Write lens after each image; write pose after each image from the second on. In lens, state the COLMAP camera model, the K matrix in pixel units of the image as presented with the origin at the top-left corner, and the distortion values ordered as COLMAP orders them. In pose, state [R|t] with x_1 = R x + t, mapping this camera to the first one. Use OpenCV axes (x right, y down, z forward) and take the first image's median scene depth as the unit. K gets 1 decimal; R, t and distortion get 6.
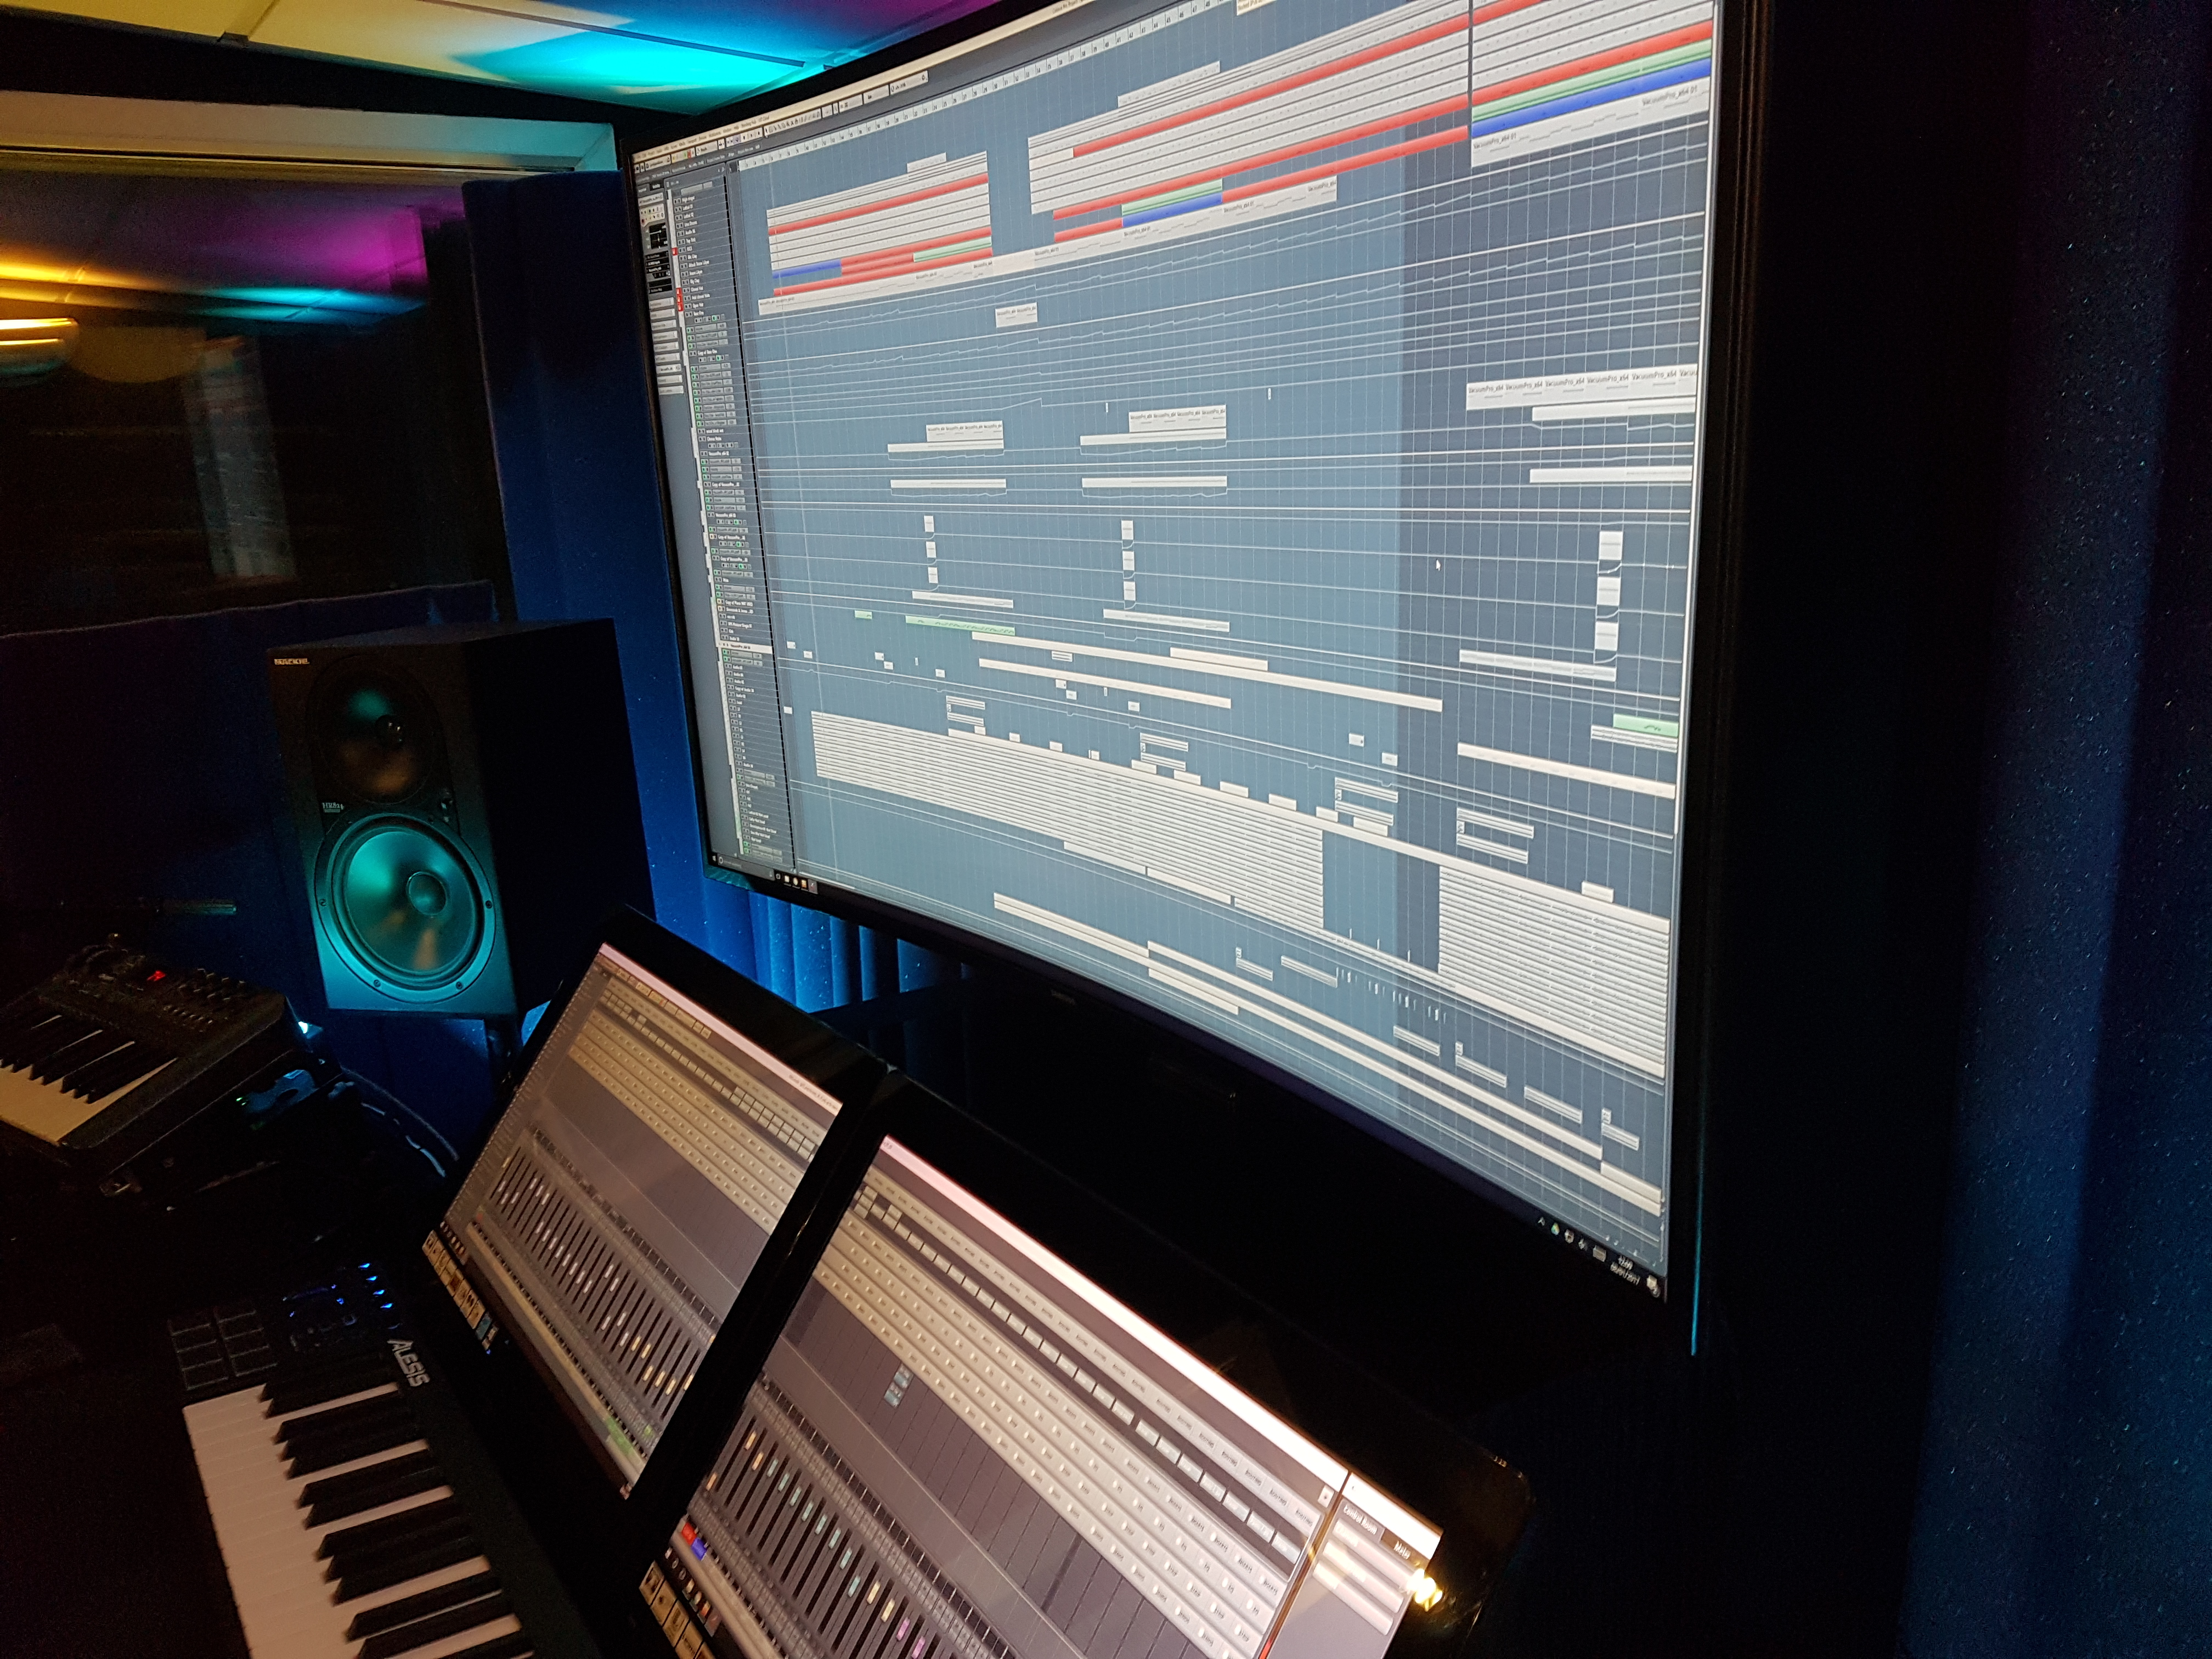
lens RADIAL K [[1689.9, 0, 1095.3], [0, 1689.9, 872.2], [0, 0, 1]] dist [0.104108, -0.004023]
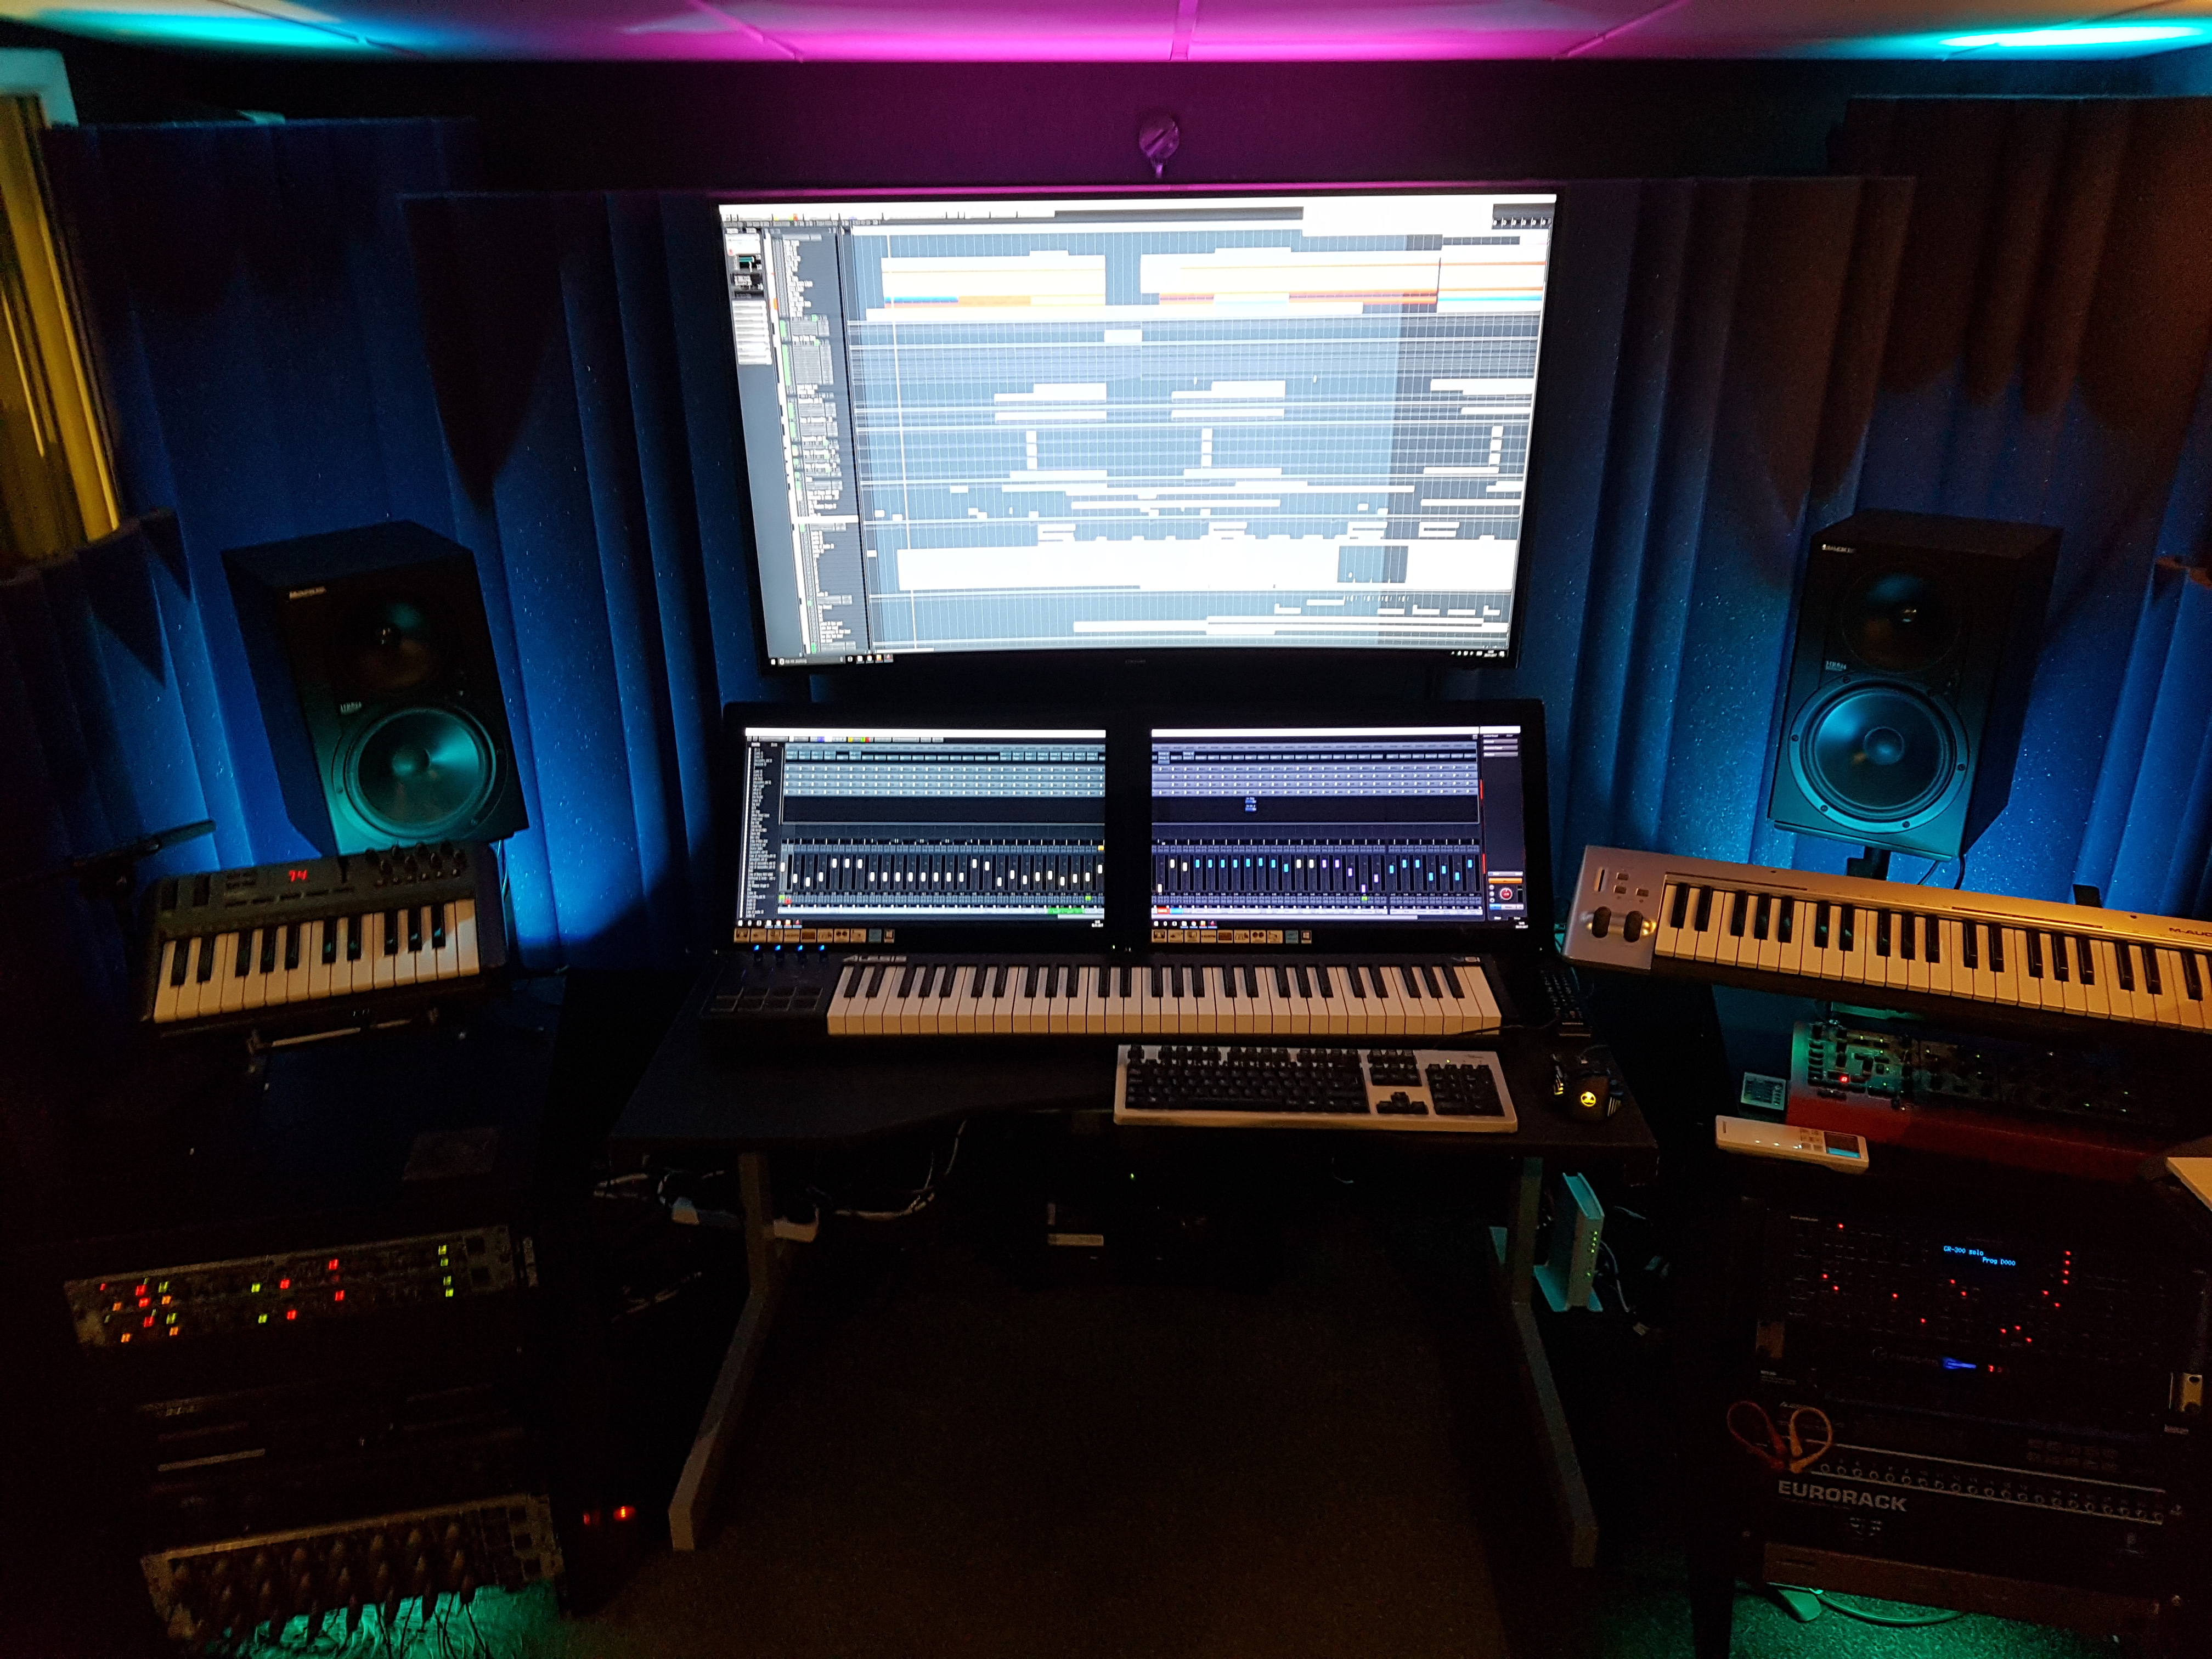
lens RADIAL K [[1689.9, 0, 1095.3], [0, 1689.9, 872.2], [0, 0, 1]] dist [0.104108, -0.004023]
pose [[0.567264, -0.290772, 0.770496, -2.062206], [0.191633, 0.956518, 0.219887, -0.173902], [-0.800930, 0.022918, 0.598320, -0.251497]]
